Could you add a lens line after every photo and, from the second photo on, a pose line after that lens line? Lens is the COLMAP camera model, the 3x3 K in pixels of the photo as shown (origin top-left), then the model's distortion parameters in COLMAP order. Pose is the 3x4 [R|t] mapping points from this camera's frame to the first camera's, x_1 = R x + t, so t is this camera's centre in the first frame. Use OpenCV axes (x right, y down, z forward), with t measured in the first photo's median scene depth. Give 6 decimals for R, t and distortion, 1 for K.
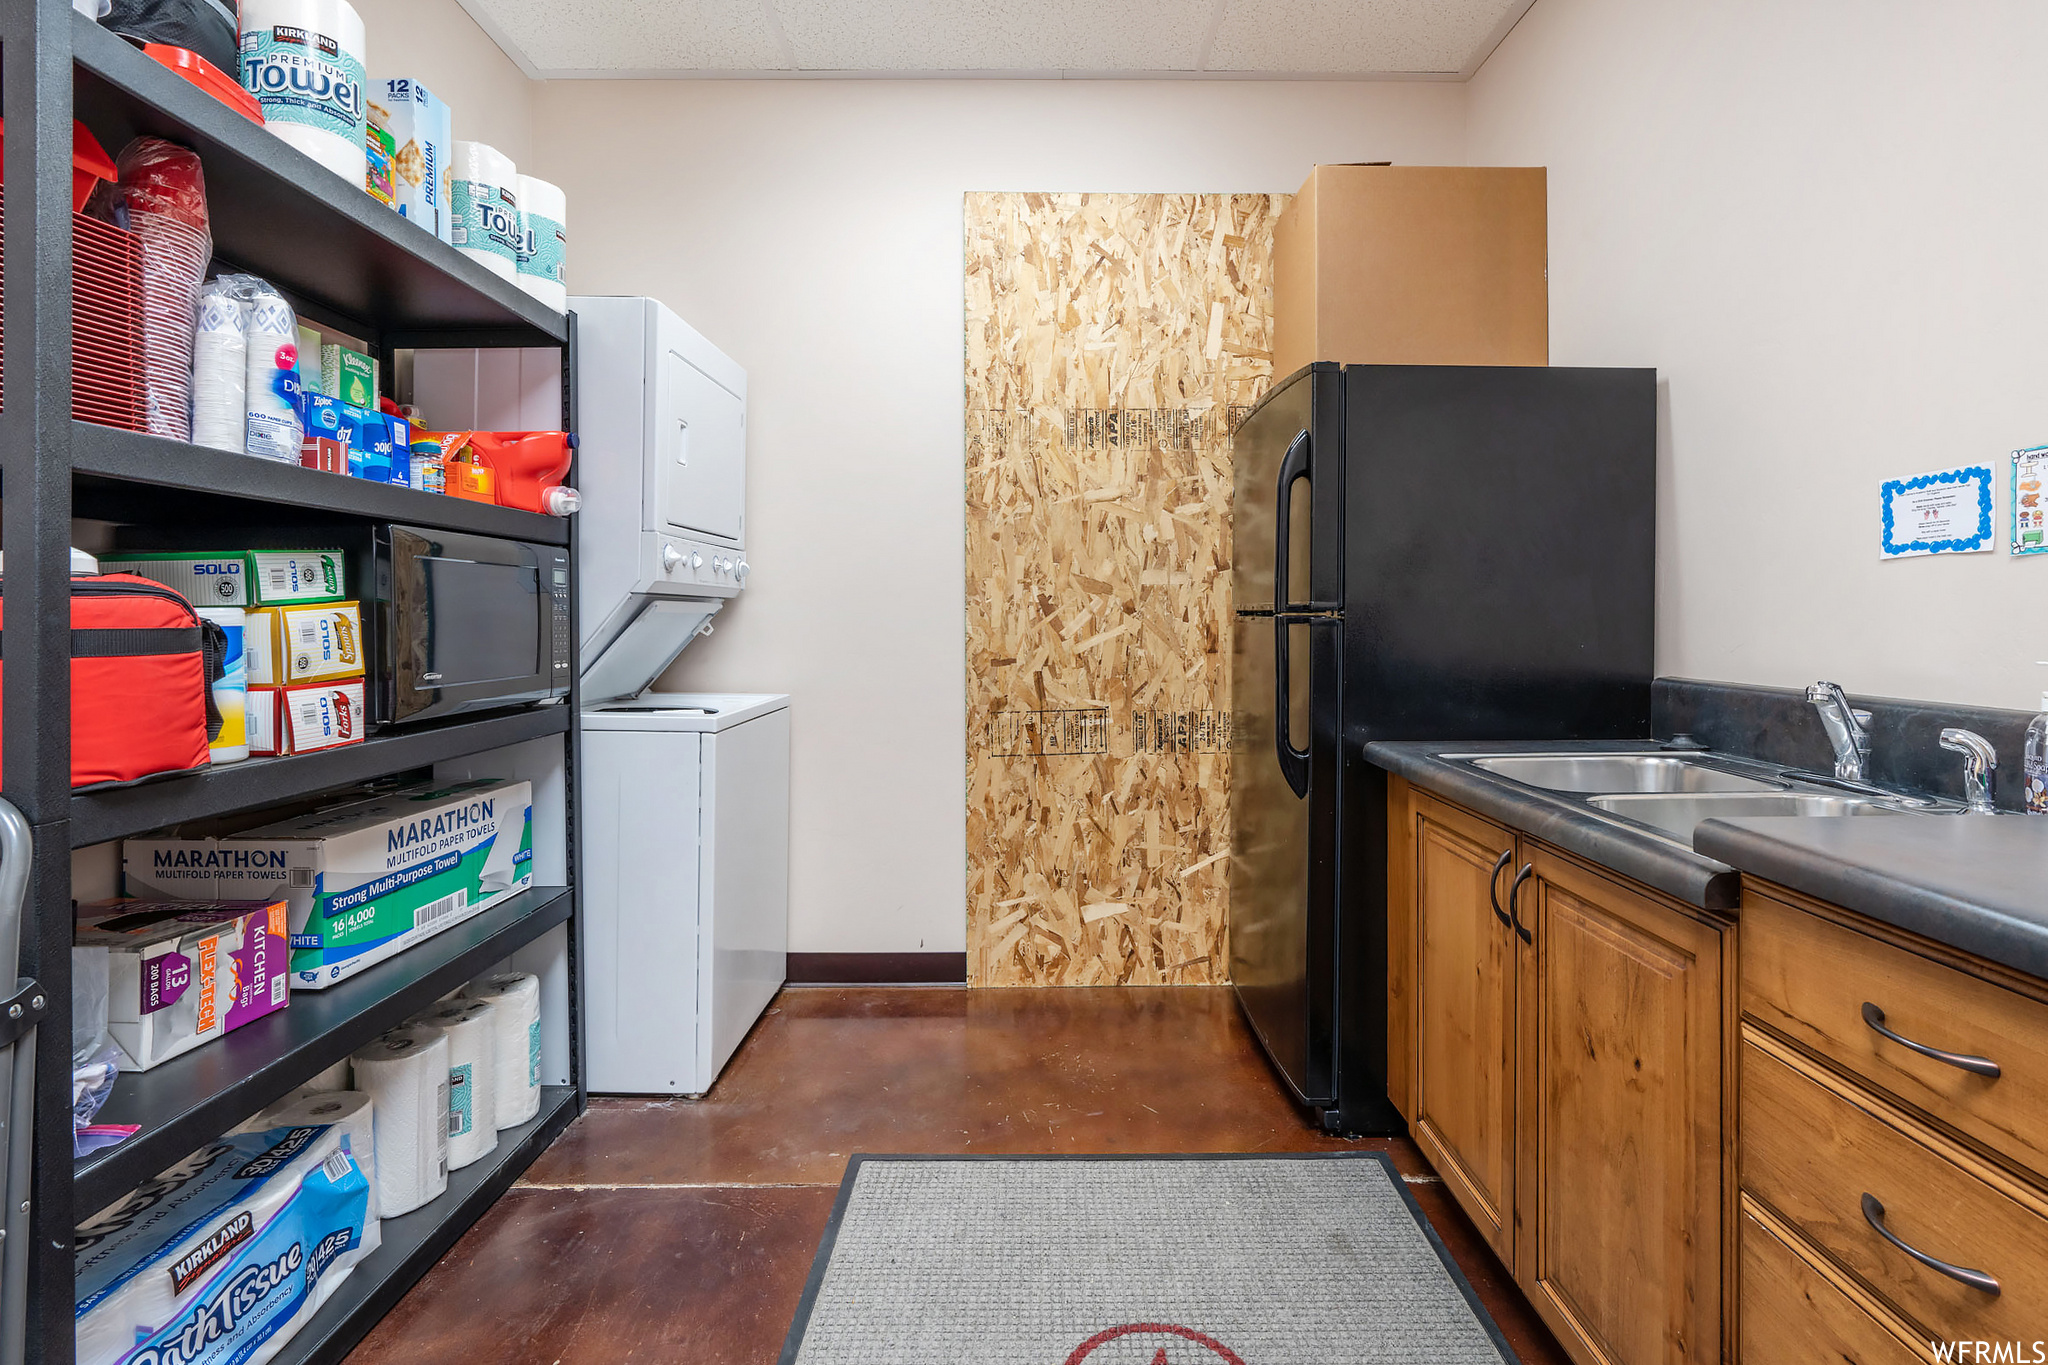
lens RADIAL K [[971.8, 0, 1032.5], [0, 971.8, 610.4], [0, 0, 1]] dist [0.002152, -0.000105]
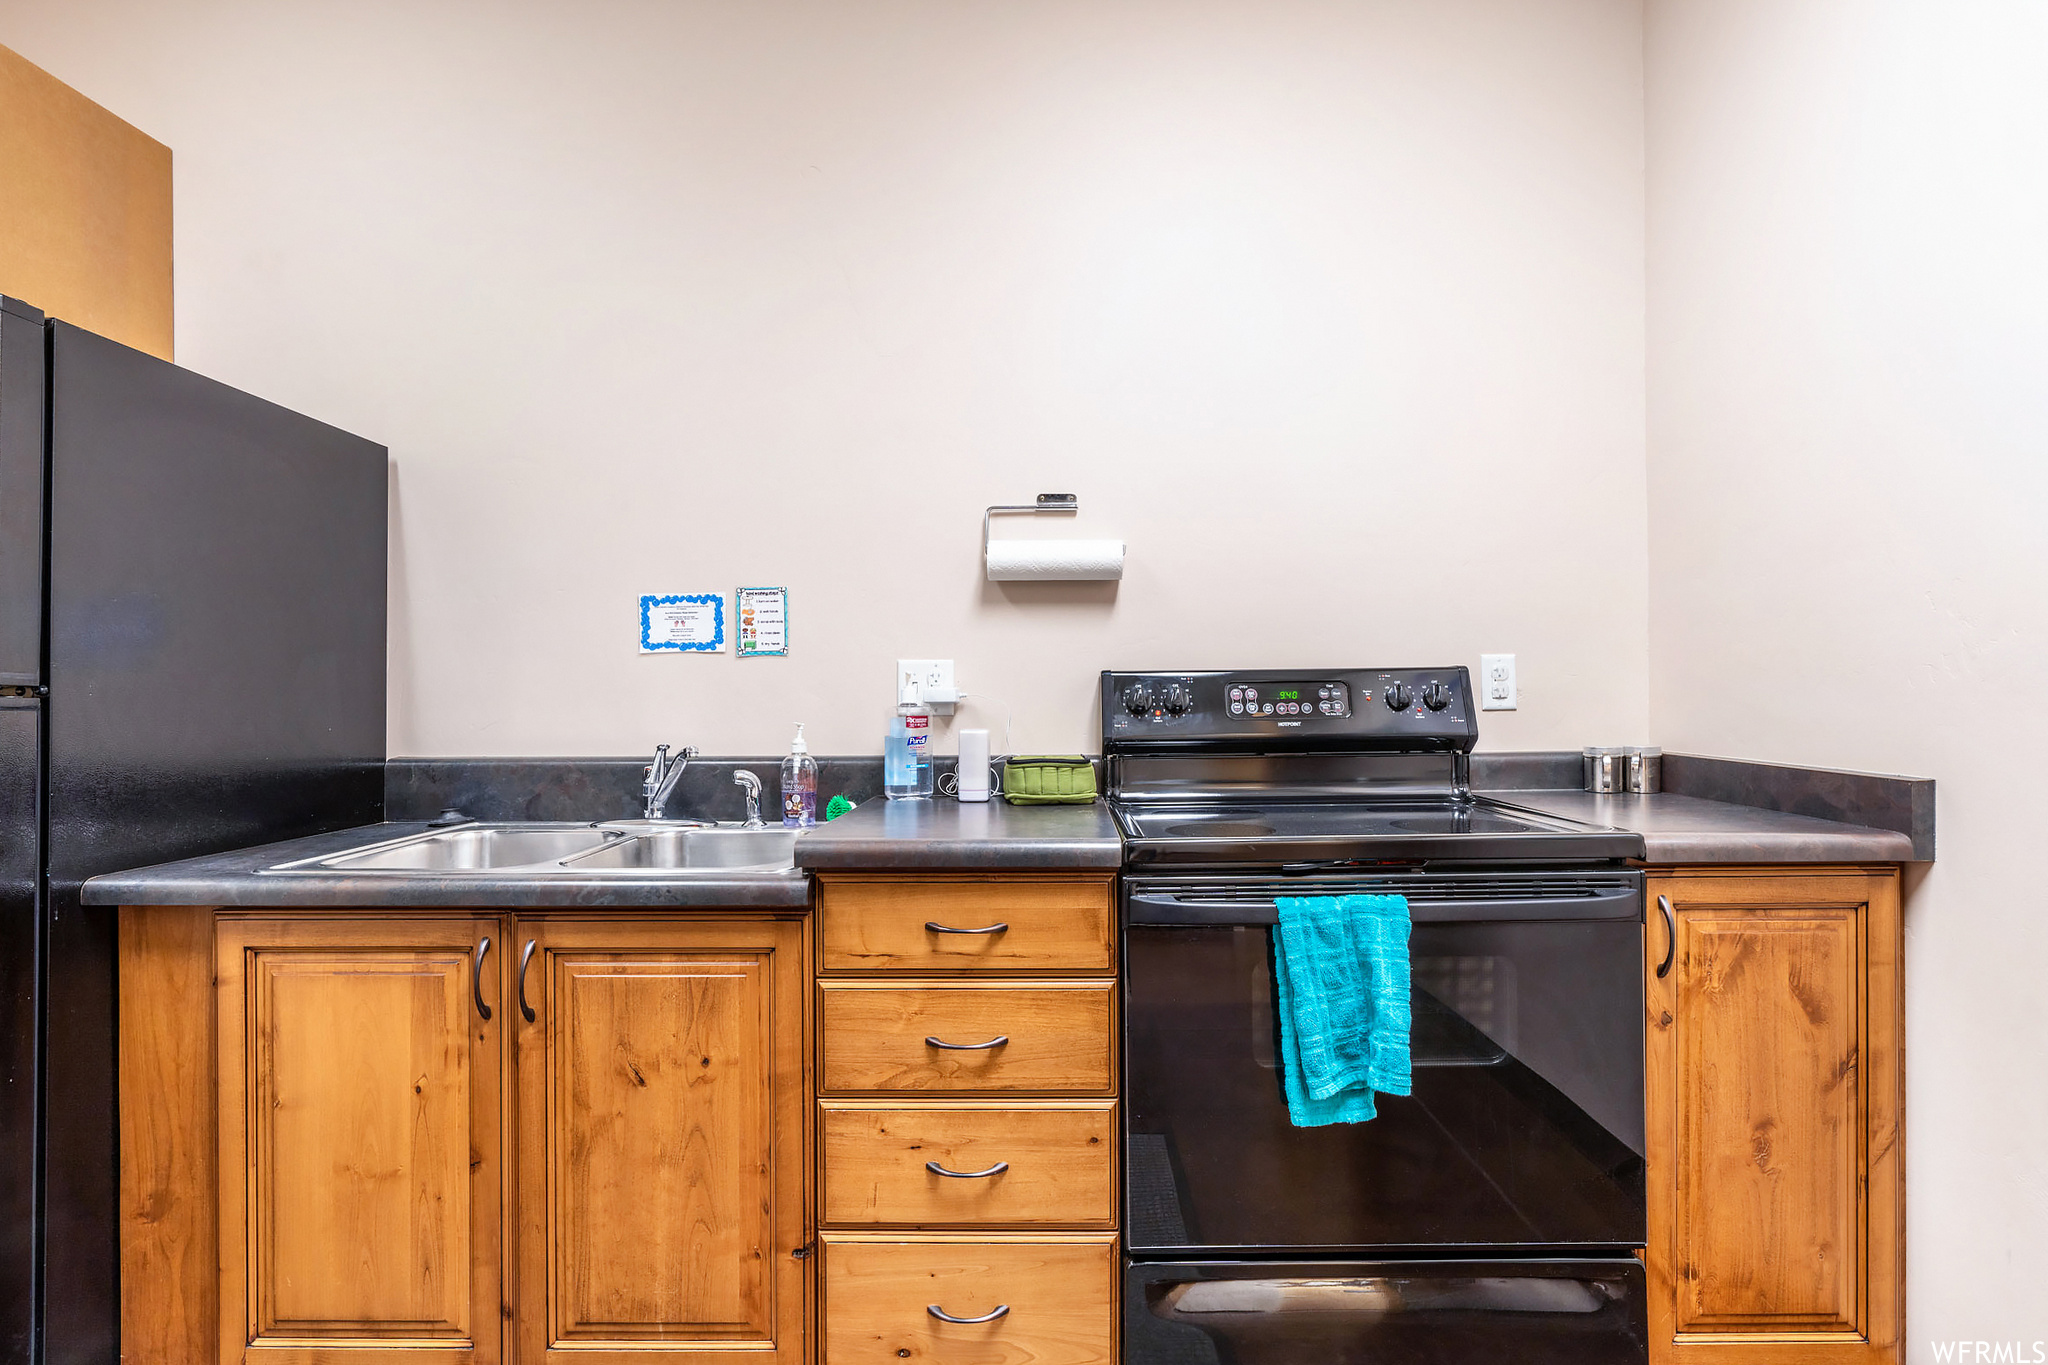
lens RADIAL K [[988.3, 0, 1024.0], [0, 988.3, 682.5], [0, 0, 1]] dist [-0.001052, -0.000085]
pose [[0.027246, 0.018780, 0.999452, -0.540794], [-0.001513, 0.999823, -0.018746, 0.014276], [-0.999628, -0.001002, 0.027270, 0.507282]]
